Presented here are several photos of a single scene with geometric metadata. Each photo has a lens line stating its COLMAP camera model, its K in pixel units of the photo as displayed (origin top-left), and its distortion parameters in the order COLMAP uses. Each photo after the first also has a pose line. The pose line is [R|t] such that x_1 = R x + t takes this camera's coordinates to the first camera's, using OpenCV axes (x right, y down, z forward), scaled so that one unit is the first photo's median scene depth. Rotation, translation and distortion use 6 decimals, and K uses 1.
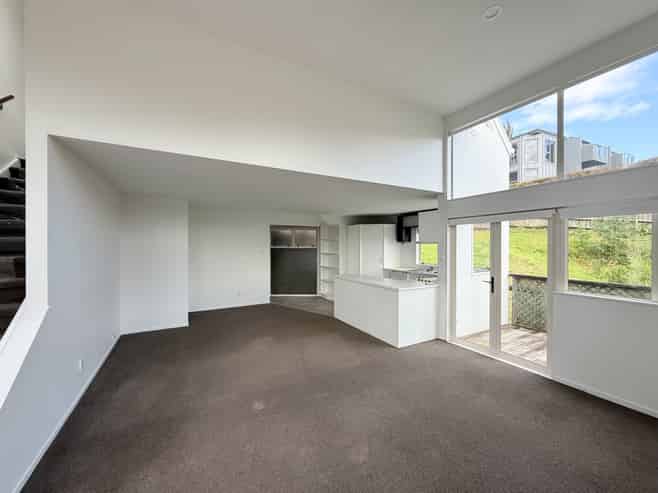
lens RADIAL K [[264.7, 0, 329.0], [0, 264.7, 246.5], [0, 0, 1]] dist [-0.000150, -0.000015]
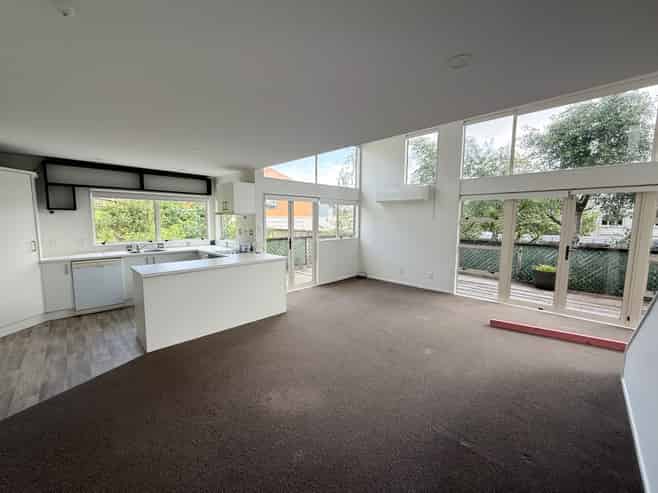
lens RADIAL K [[260.4, 0, 329.0], [0, 260.4, 246.5], [0, 0, 1]] dist [-0.000859, -0.000063]
pose [[-0.287668, -0.092915, 0.953212, -0.815100], [0.003702, 0.995167, 0.098122, 0.017225], [-0.957723, 0.031756, -0.285934, 1.189213]]
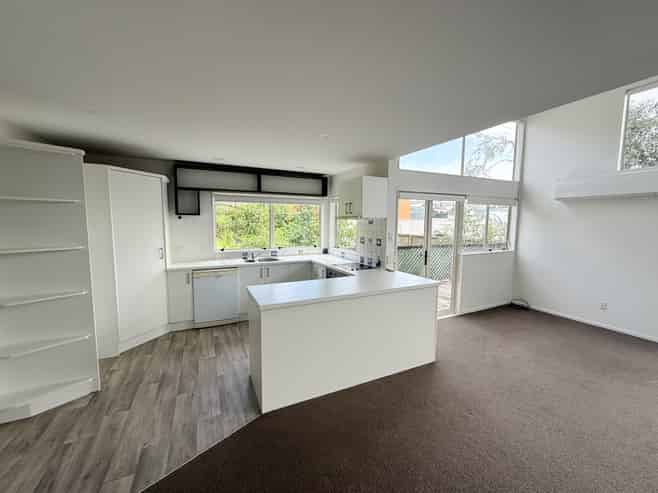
lens RADIAL K [[264.7, 0, 329.0], [0, 264.7, 246.5], [0, 0, 1]] dist [-0.000150, -0.000015]
pose [[0.052661, -0.085601, 0.994937, -0.482130], [0.001080, 0.996324, 0.085663, 0.003190], [-0.998612, -0.003437, 0.052559, 1.321269]]
